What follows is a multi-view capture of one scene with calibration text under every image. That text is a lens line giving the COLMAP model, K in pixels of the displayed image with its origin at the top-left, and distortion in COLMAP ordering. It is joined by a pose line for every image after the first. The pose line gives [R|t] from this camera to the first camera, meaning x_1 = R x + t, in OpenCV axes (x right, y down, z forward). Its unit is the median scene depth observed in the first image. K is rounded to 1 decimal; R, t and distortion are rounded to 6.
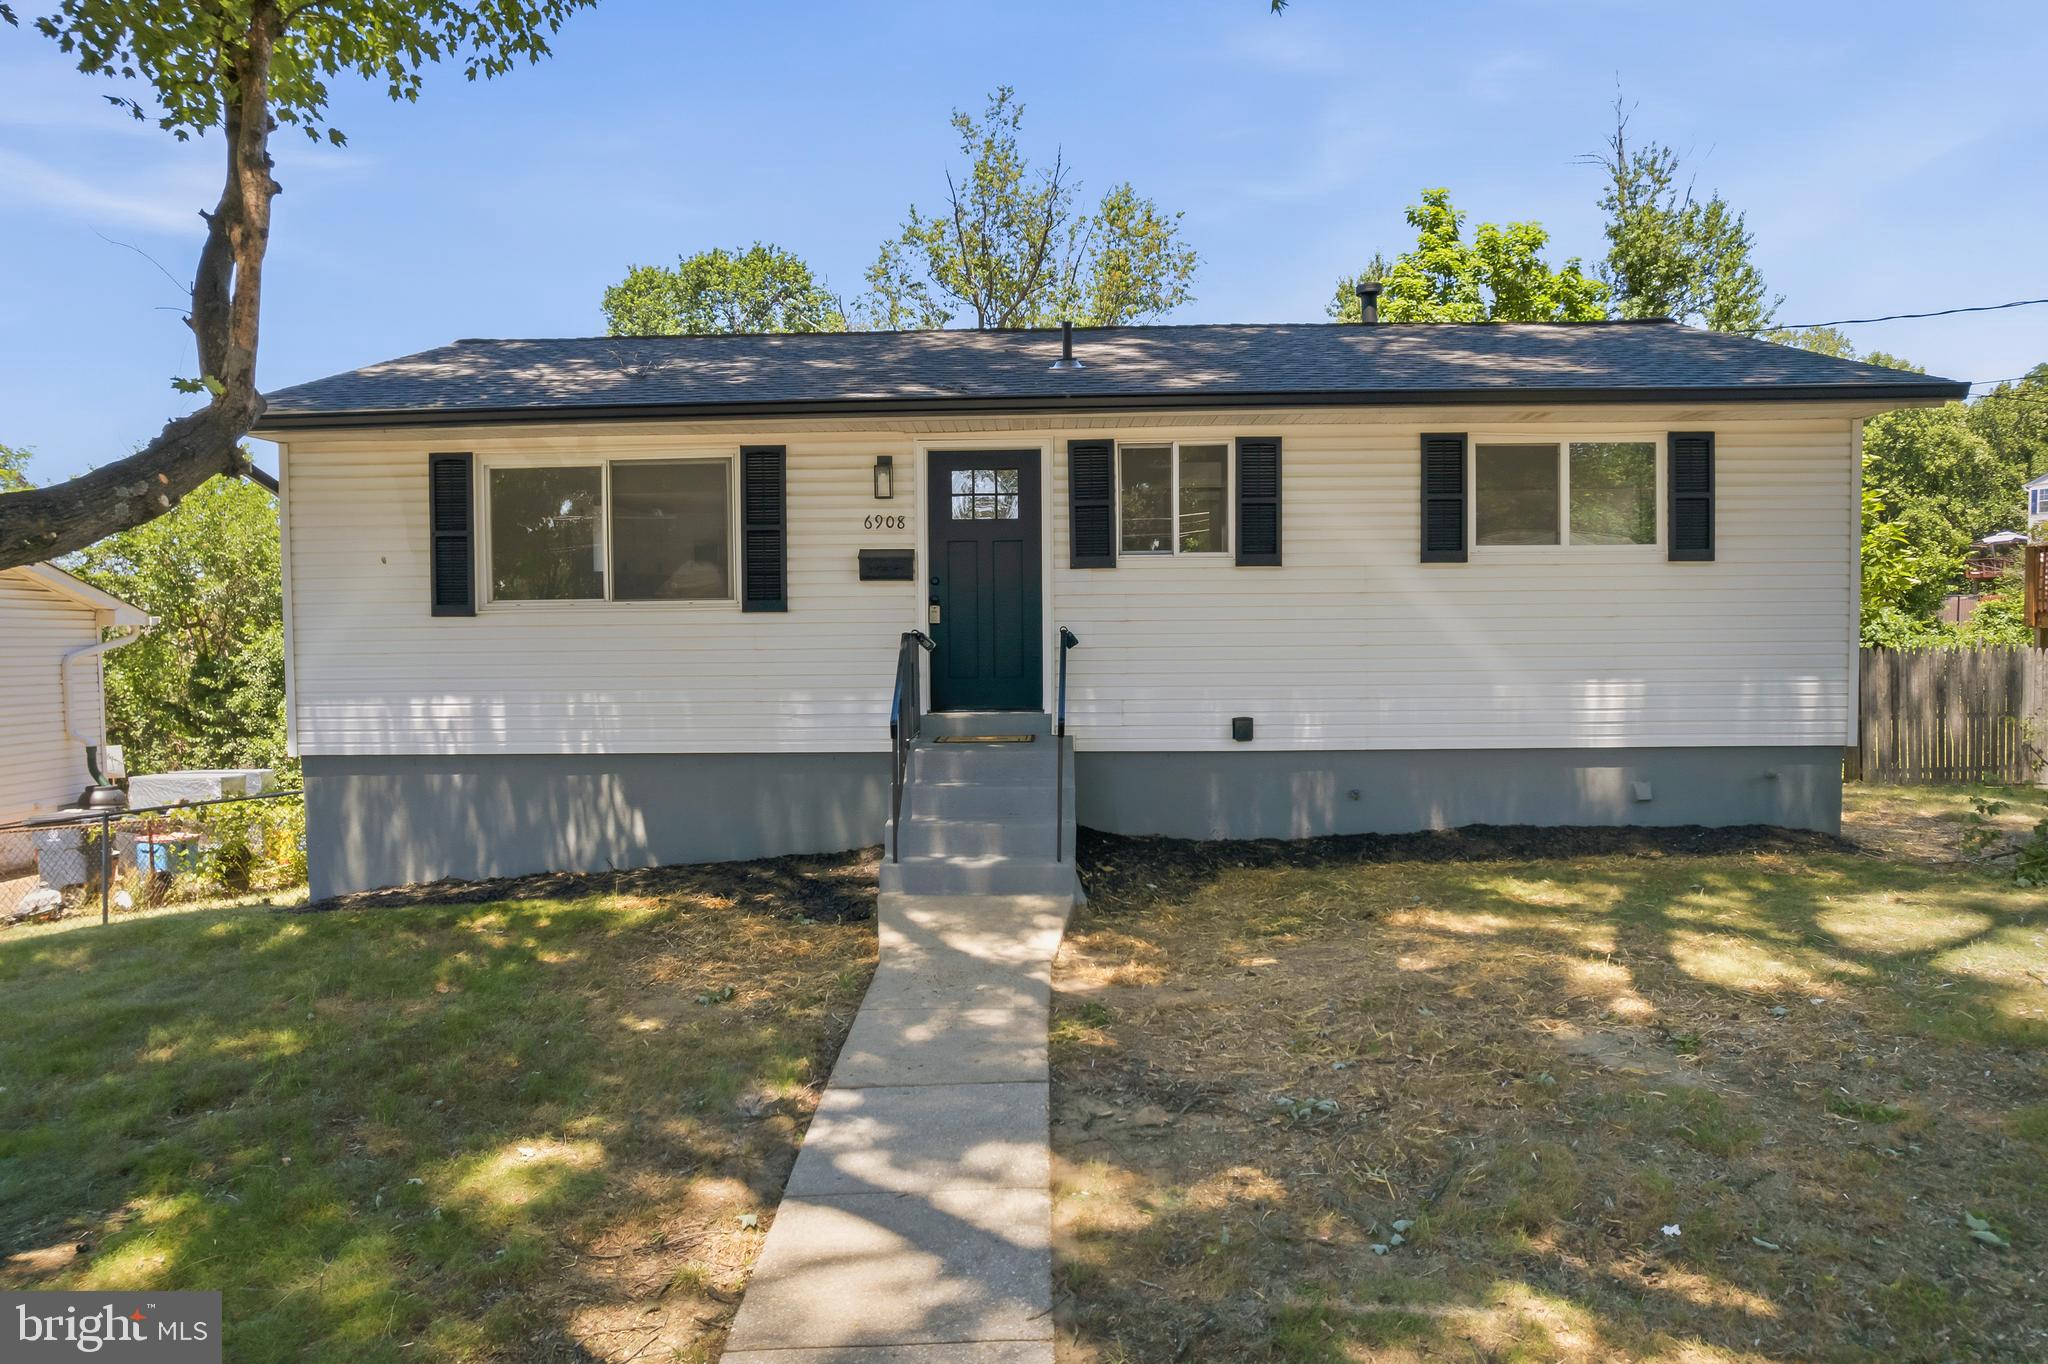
lens RADIAL K [[1336.7, 0, 1024.0], [0, 1336.7, 682.0], [0, 0, 1]] dist [-0.071476, 0.047901]
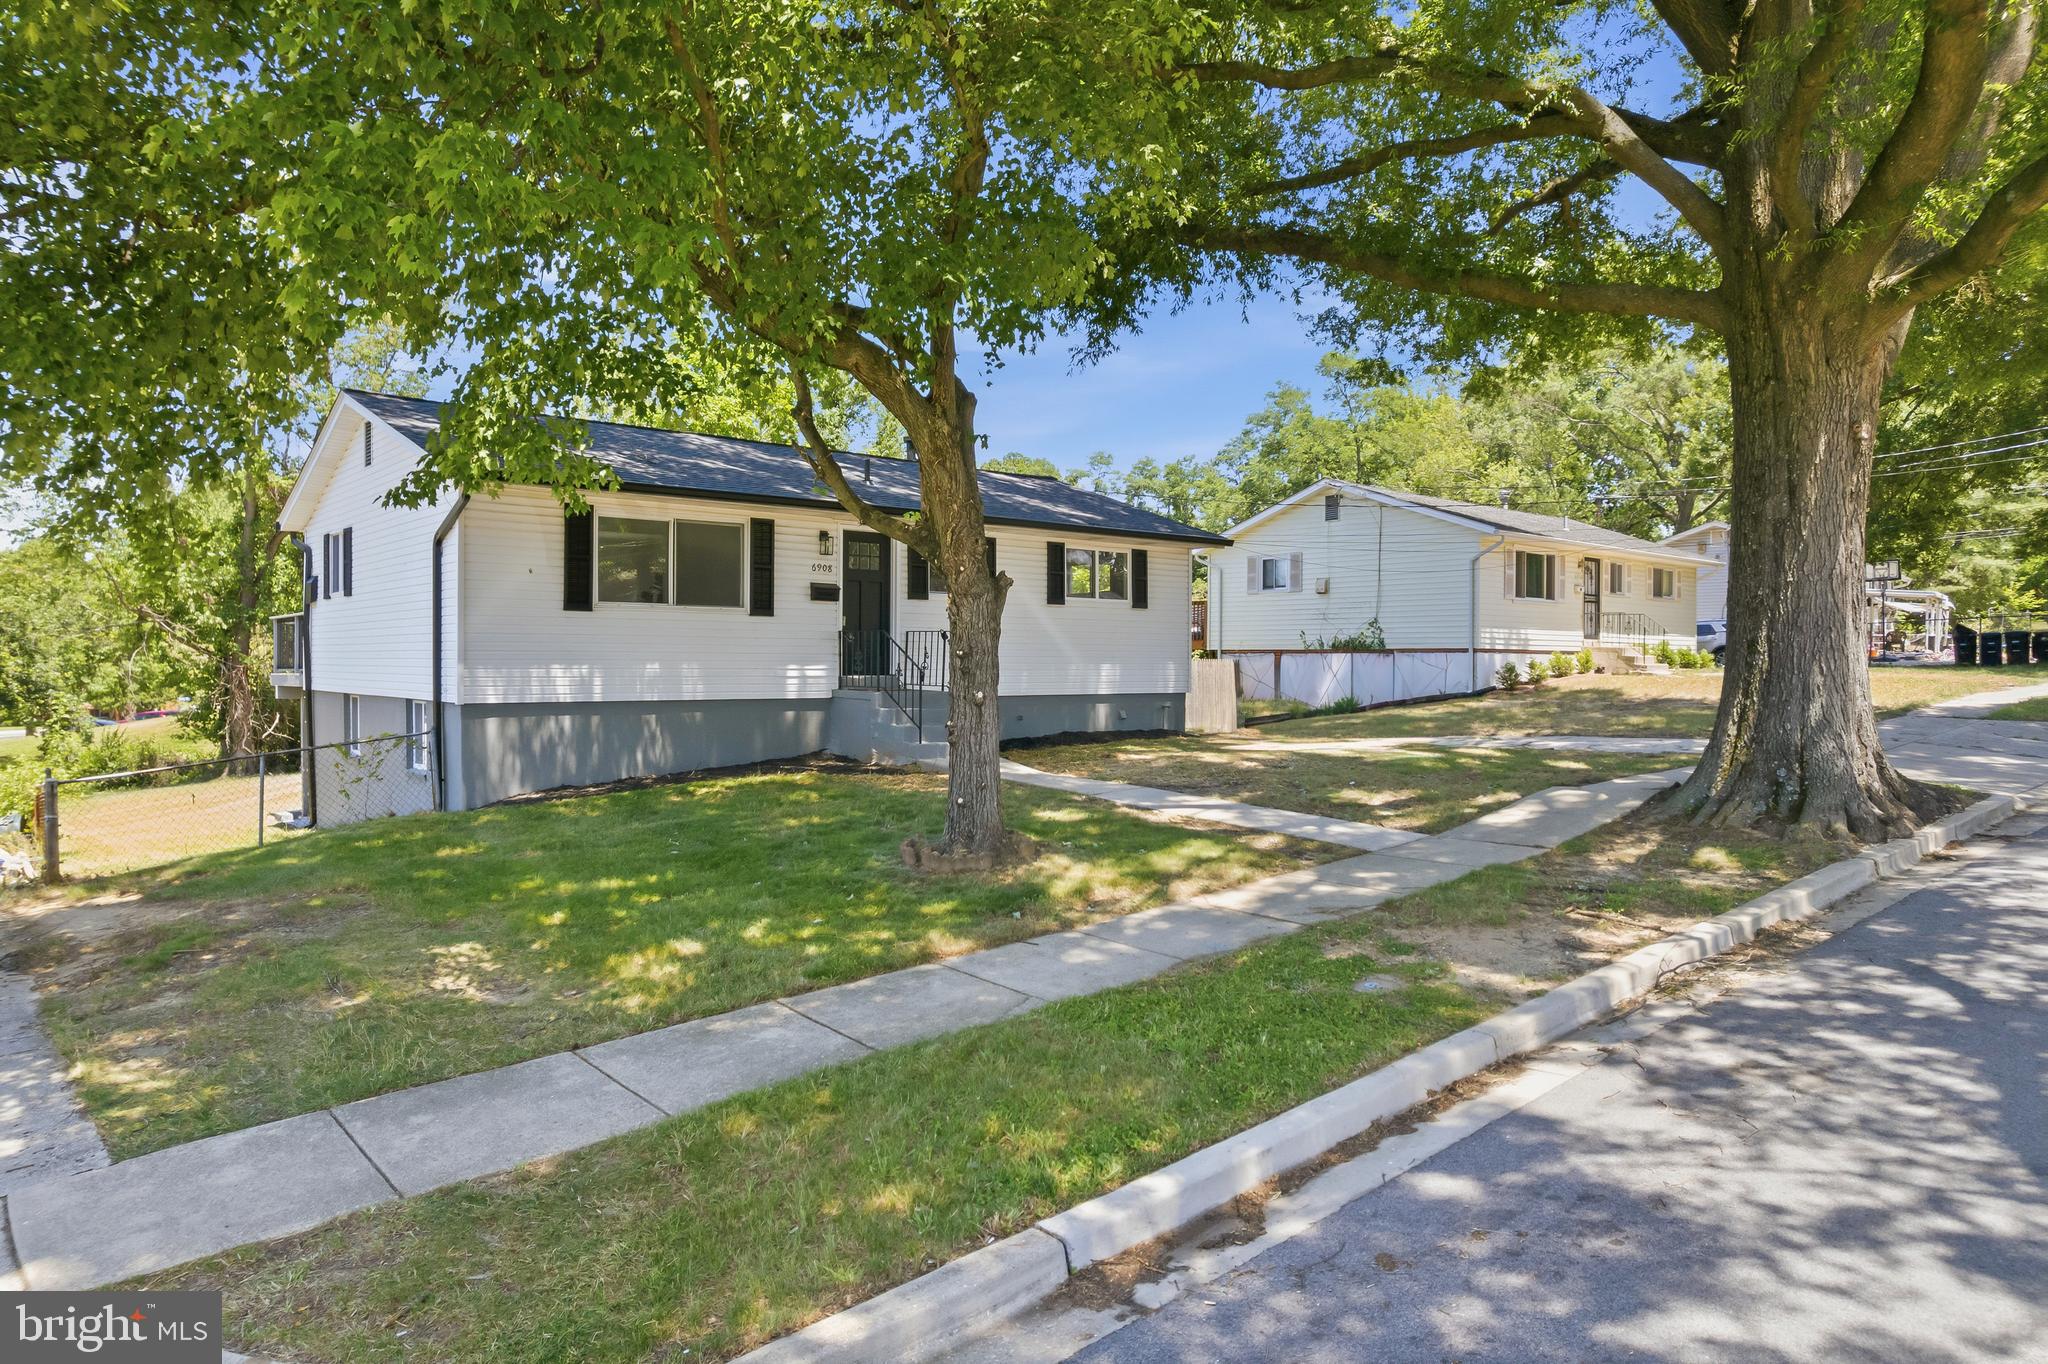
lens RADIAL K [[1304.1, 0, 1025.6], [0, 1304.1, 694.9], [0, 0, 1]] dist [-0.063711, 0.037281]
pose [[0.733837, -0.002351, 0.679321, -1.082322], [0.010059, 0.999922, -0.007406, 0.064450], [-0.679251, 0.012268, 0.733804, -0.453343]]
